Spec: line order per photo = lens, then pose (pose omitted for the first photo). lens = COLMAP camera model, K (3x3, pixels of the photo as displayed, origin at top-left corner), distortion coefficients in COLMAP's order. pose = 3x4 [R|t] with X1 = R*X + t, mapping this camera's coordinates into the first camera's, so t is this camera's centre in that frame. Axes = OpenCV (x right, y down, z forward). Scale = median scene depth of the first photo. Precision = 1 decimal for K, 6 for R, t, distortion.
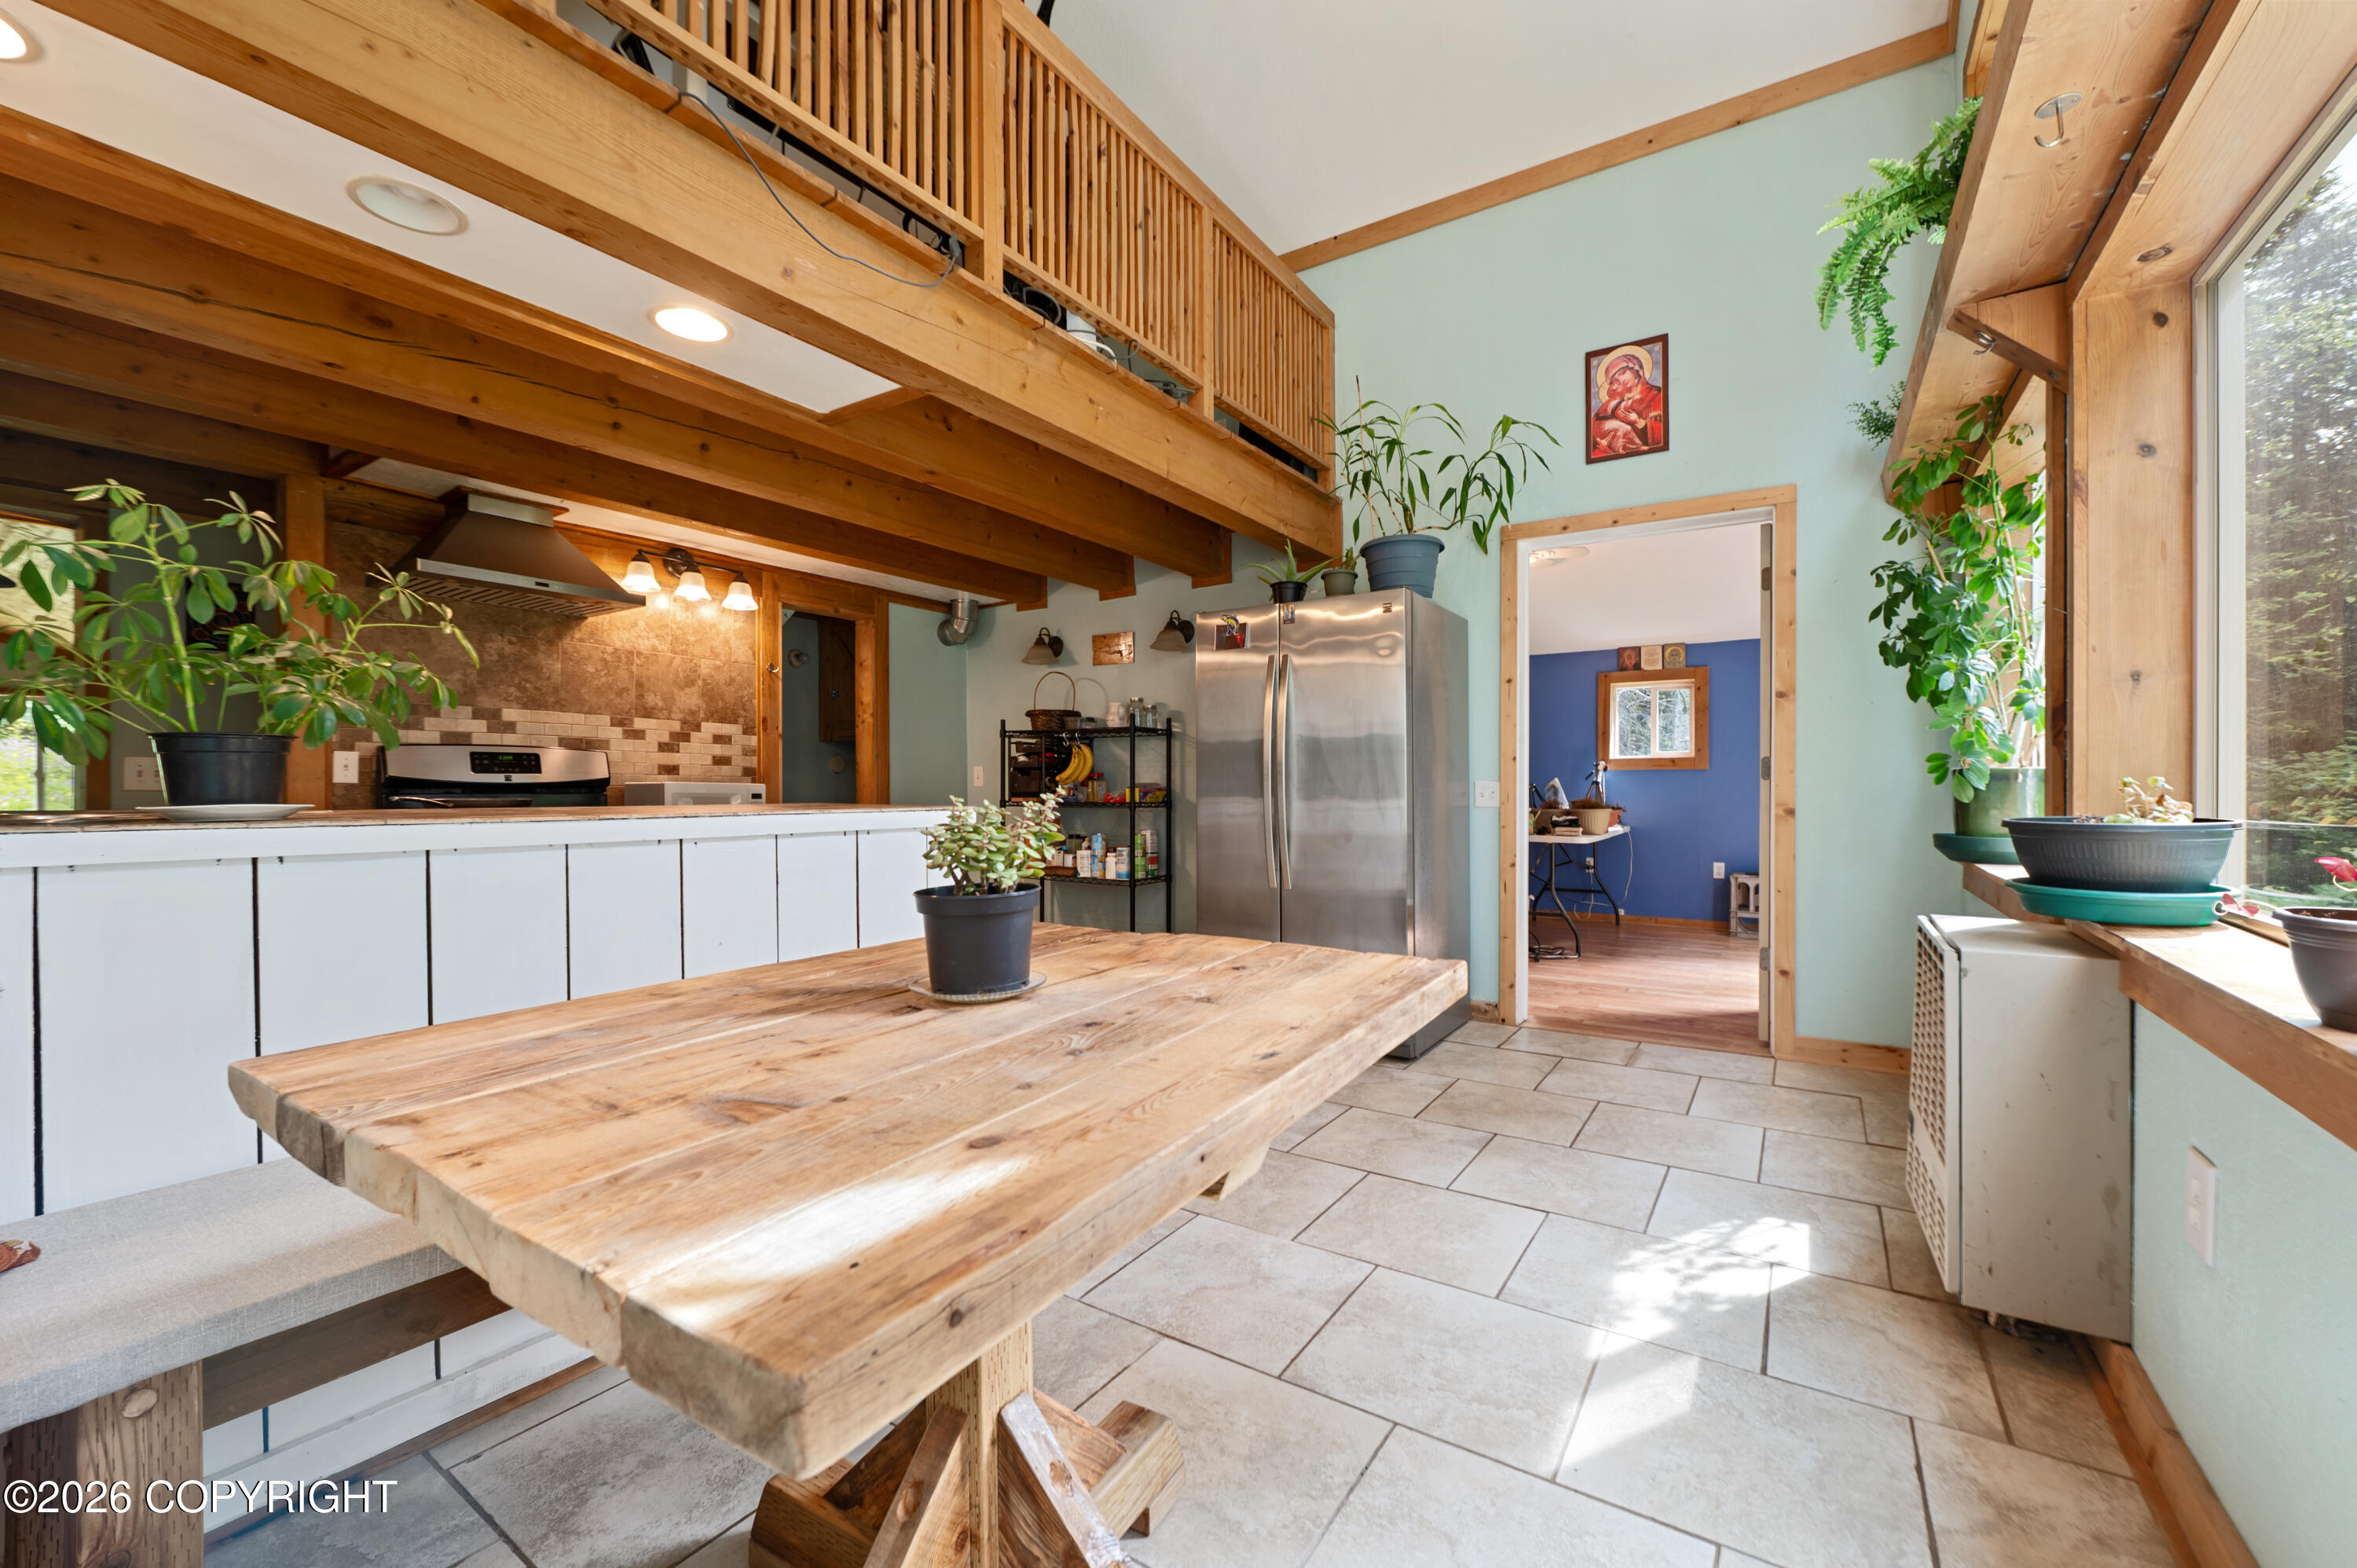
lens RADIAL K [[934.7, 0, 1177.4], [0, 934.7, 777.2], [0, 0, 1]] dist [-0.006890, -0.000439]
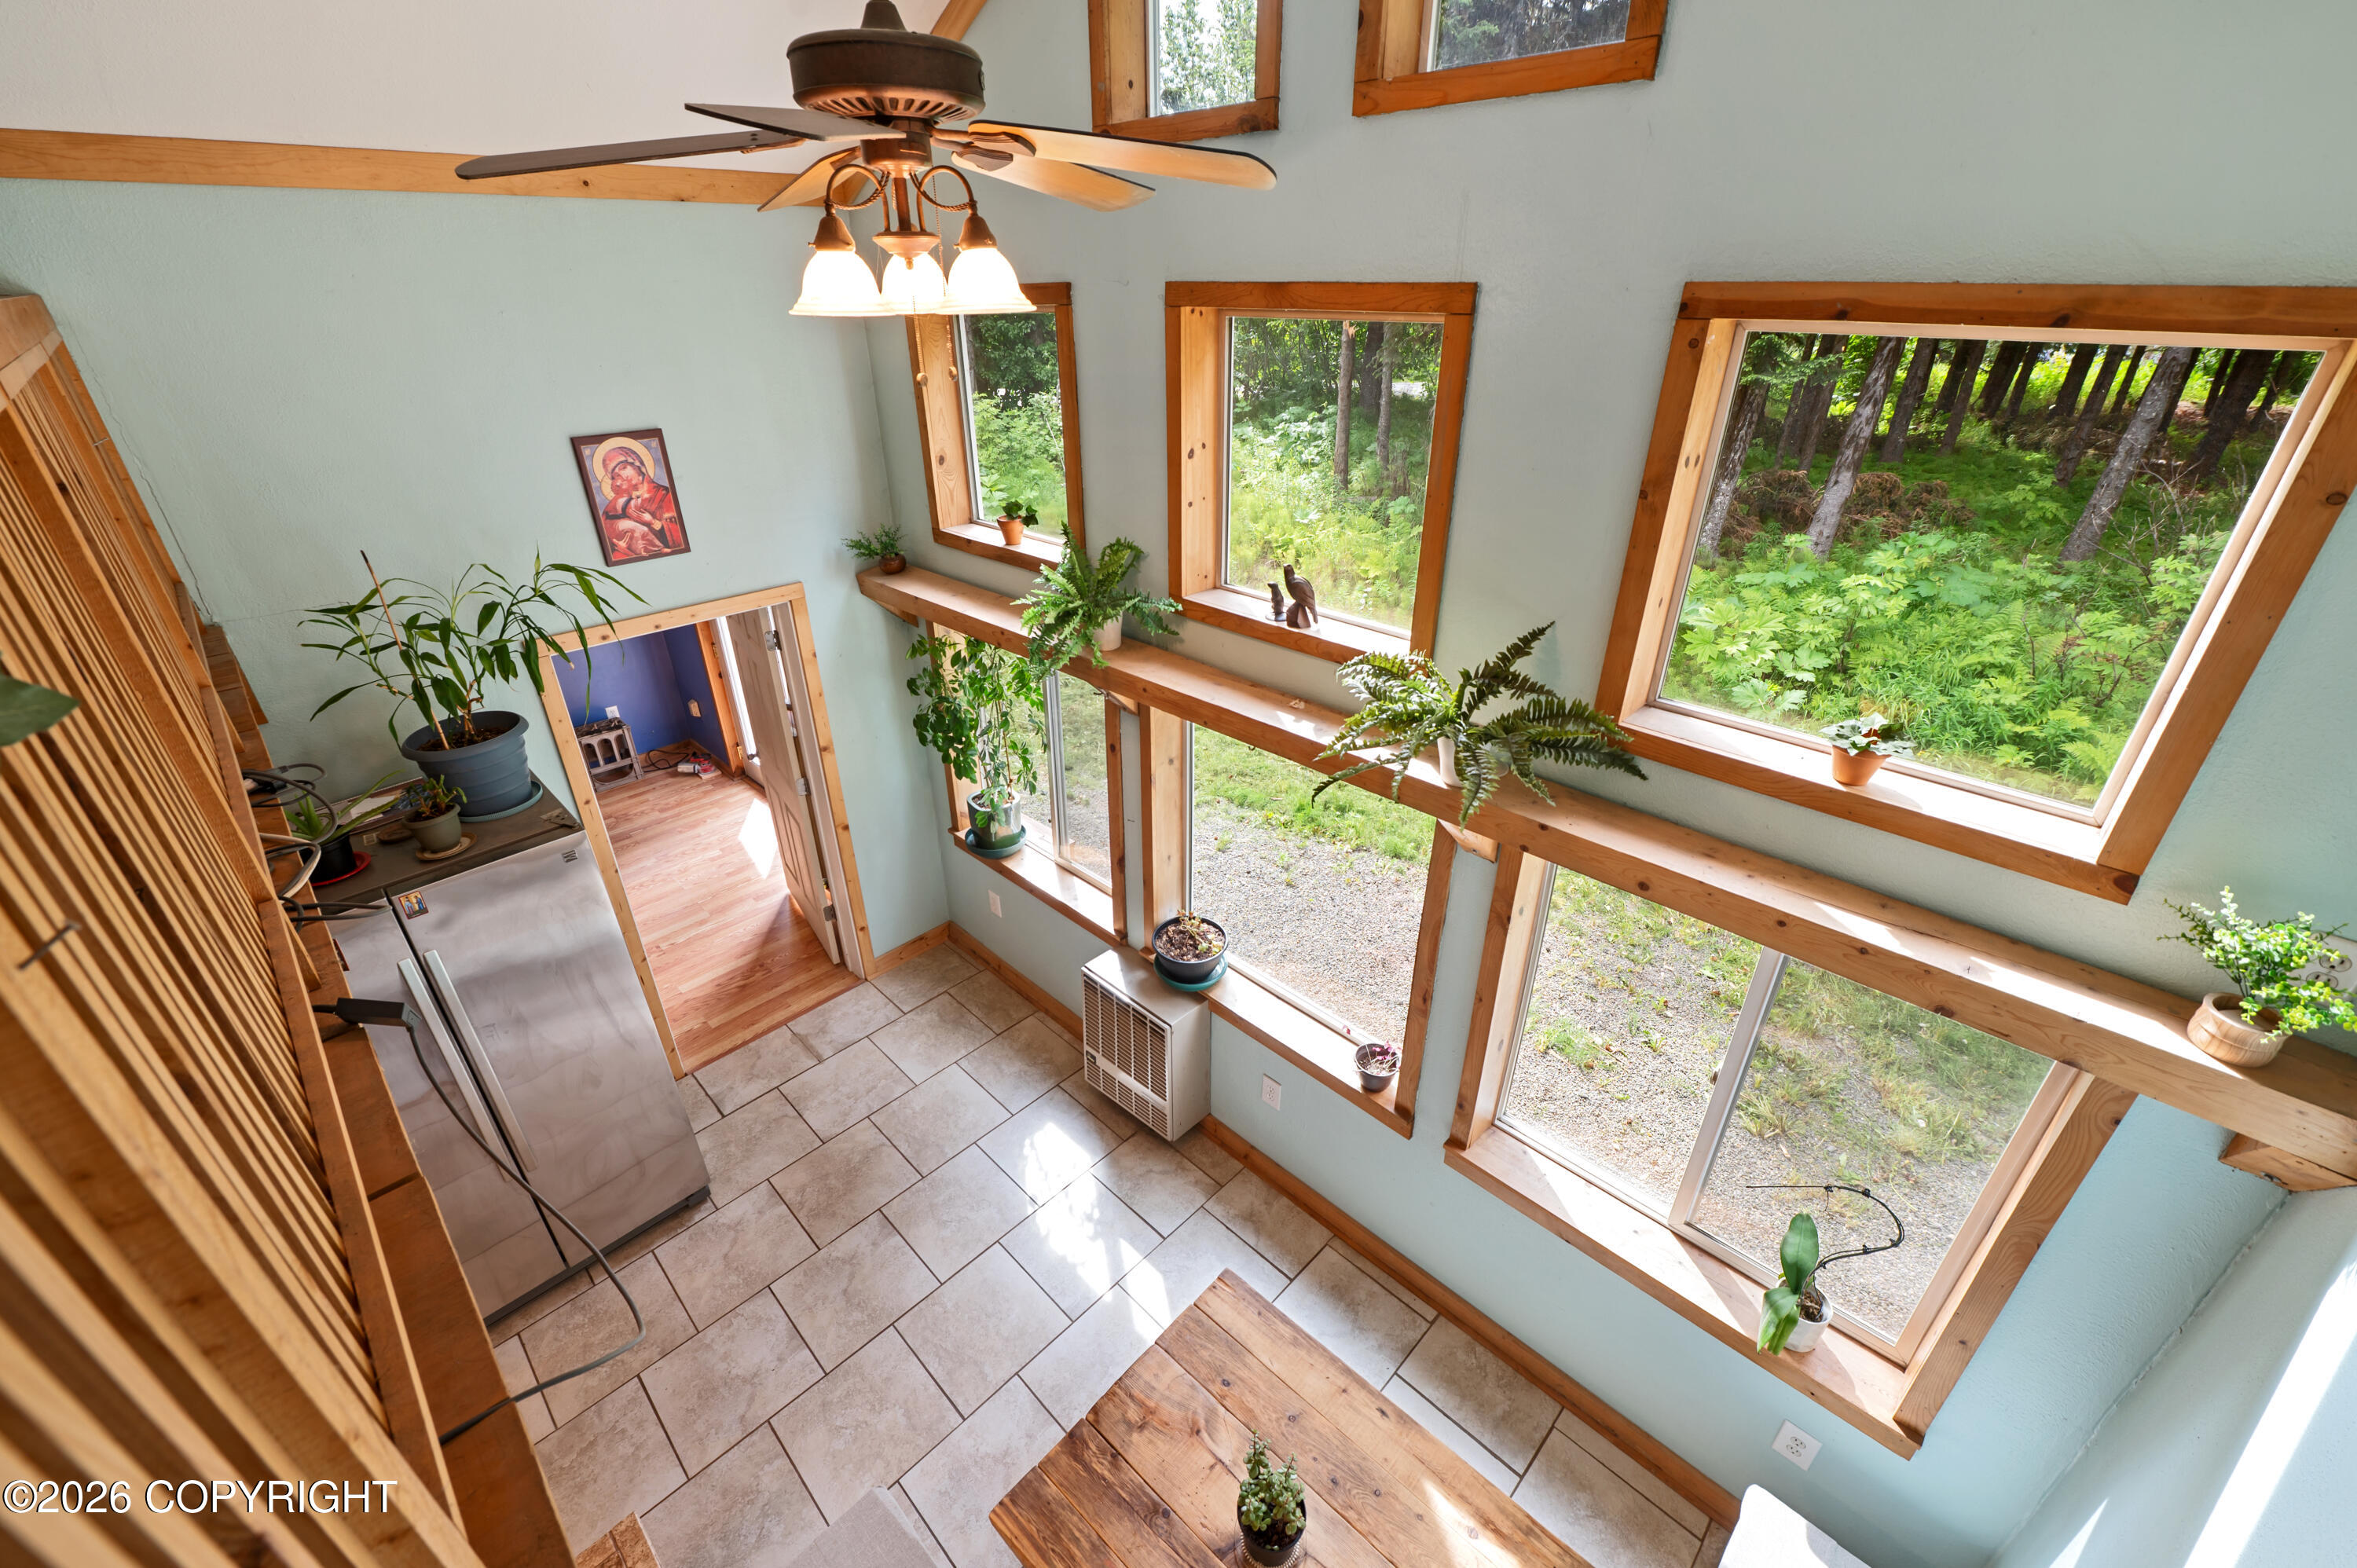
lens RADIAL K [[962.0, 0, 1178.7], [0, 962.0, 773.0], [0, 0, 1]] dist [-0.002302, -0.000220]
pose [[0.193425, -0.458197, 0.867549, -0.364524], [0.000456, 0.884290, 0.466937, -0.610167], [-0.981115, -0.089922, 0.171253, 0.286360]]
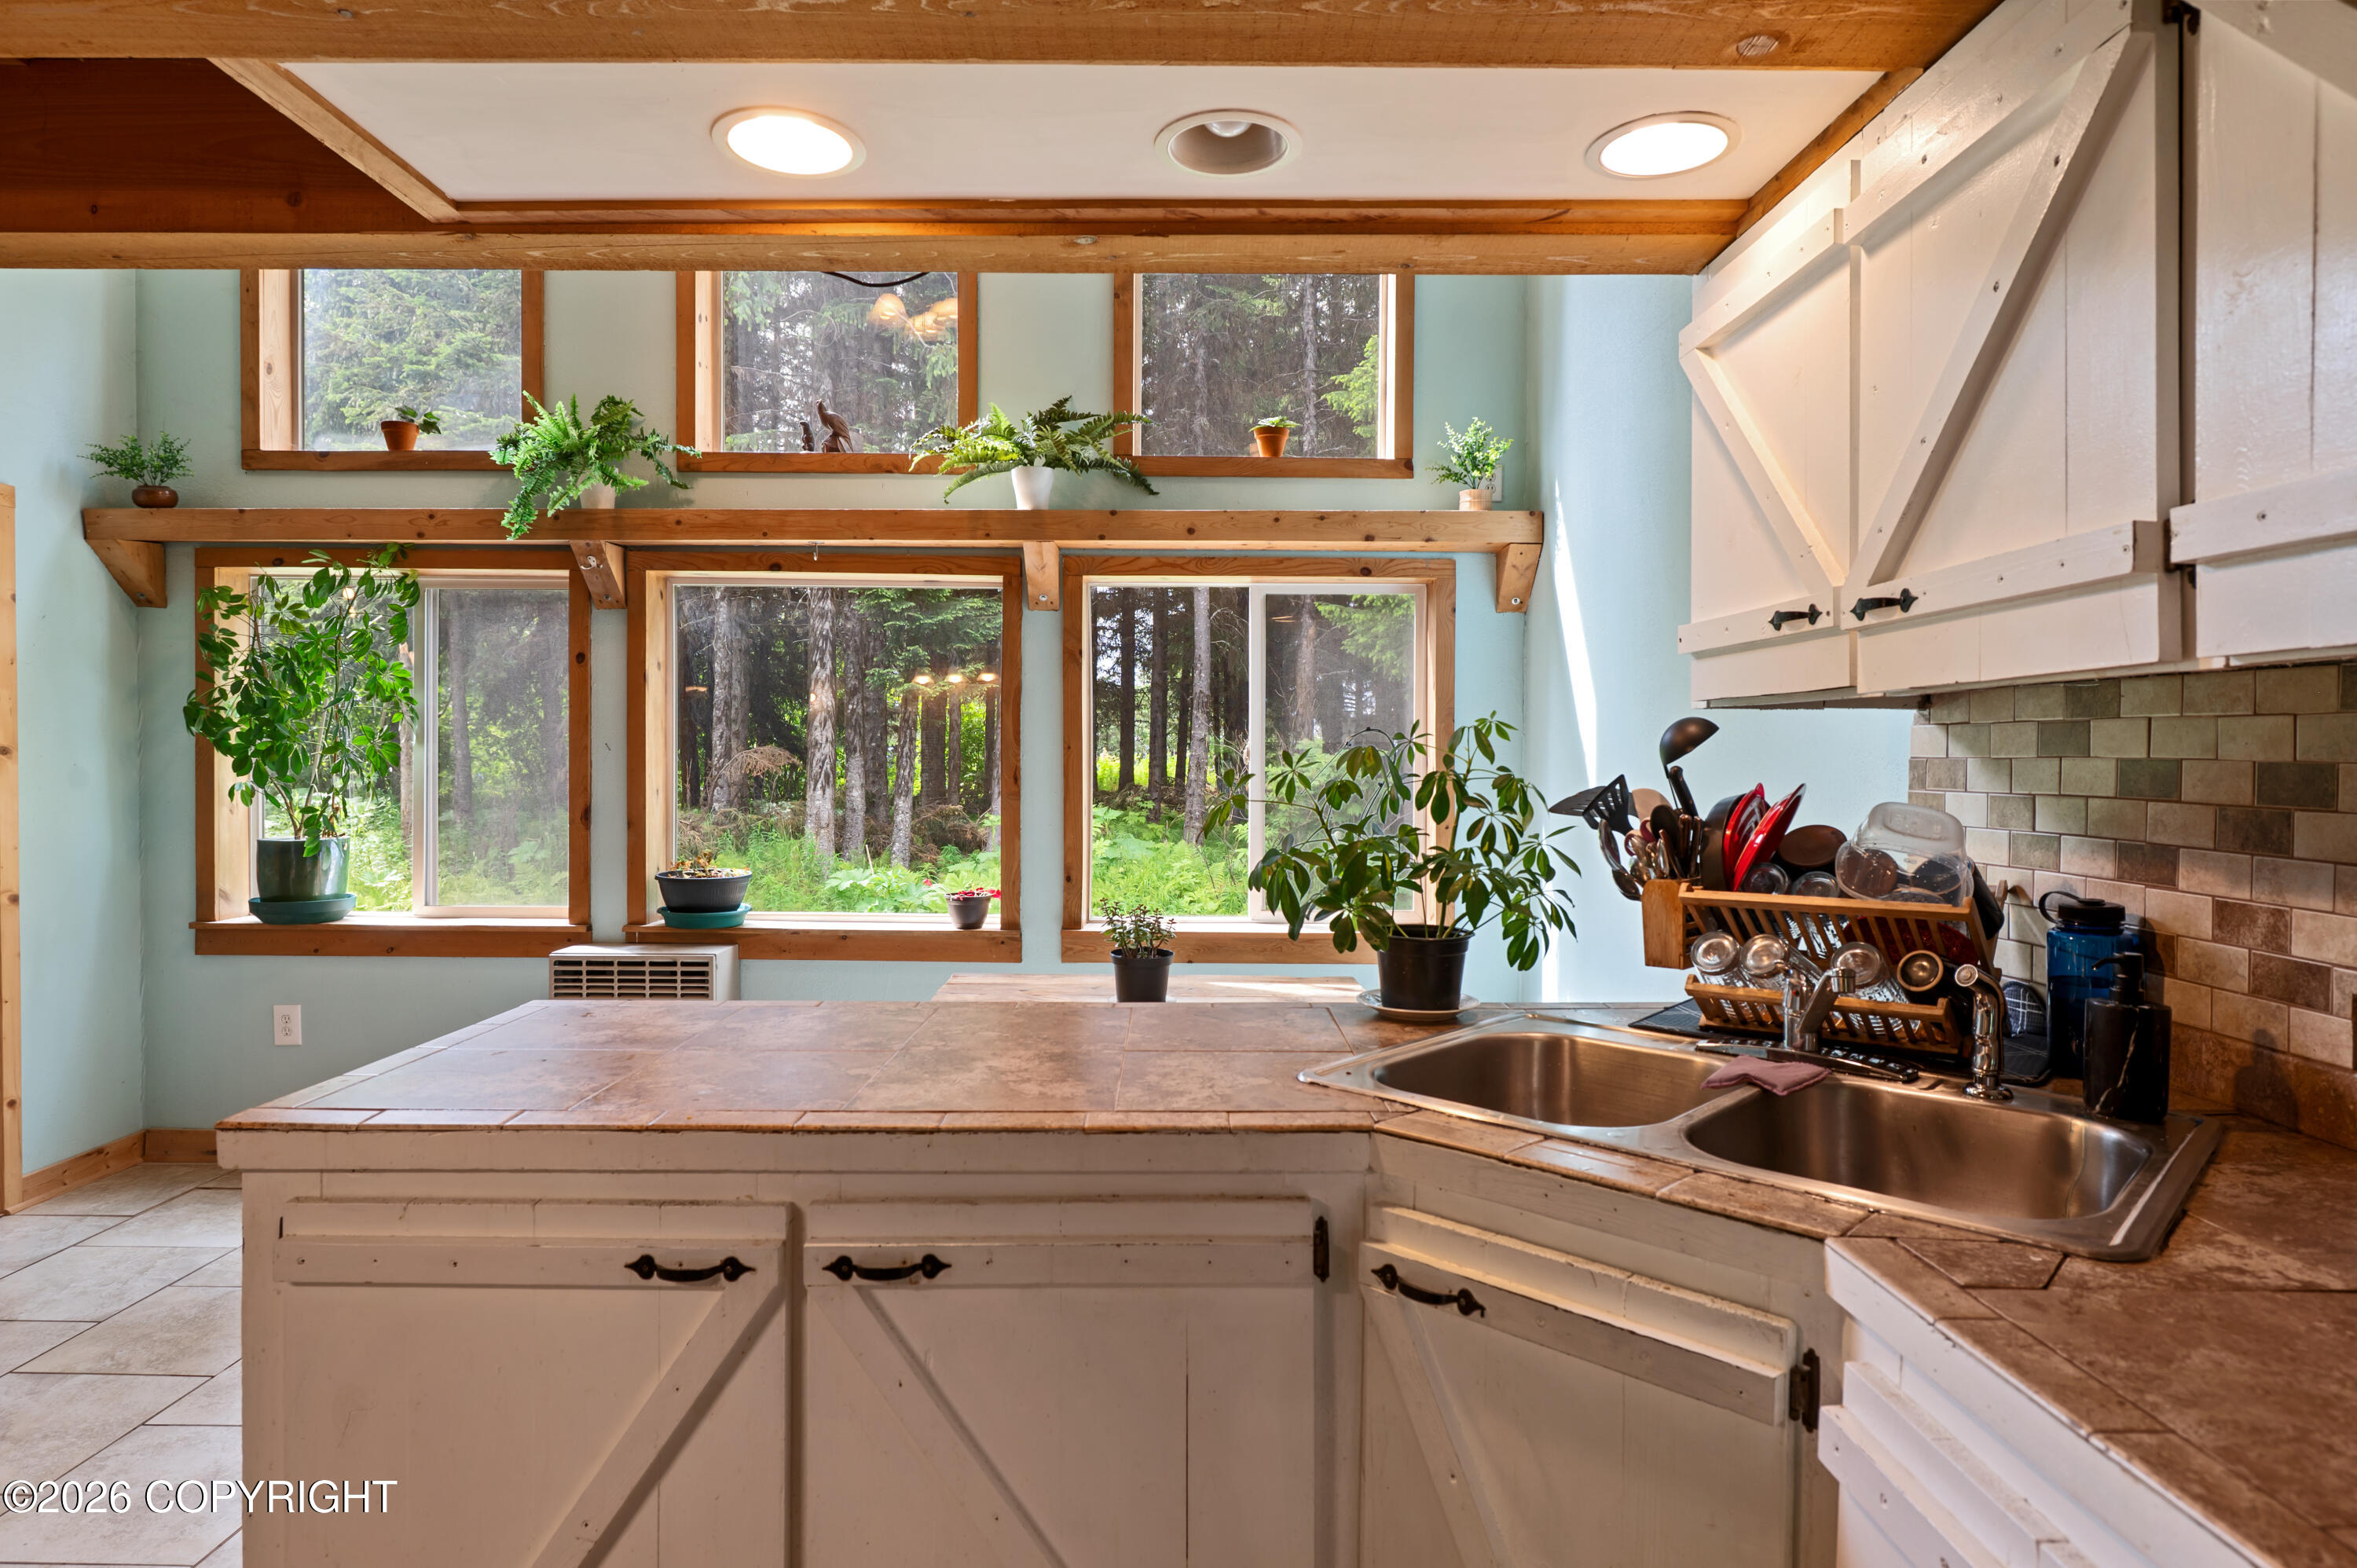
lens RADIAL K [[1312.9, 0, 1178.6], [0, 1312.9, 776.6], [0, 0, 1]] dist [-0.003500, -0.000258]
pose [[-0.558043, -0.016469, 0.829649, -0.753923], [-0.009902, 0.999864, 0.013187, -0.084523], [-0.829753, -0.000856, -0.558130, 0.732350]]
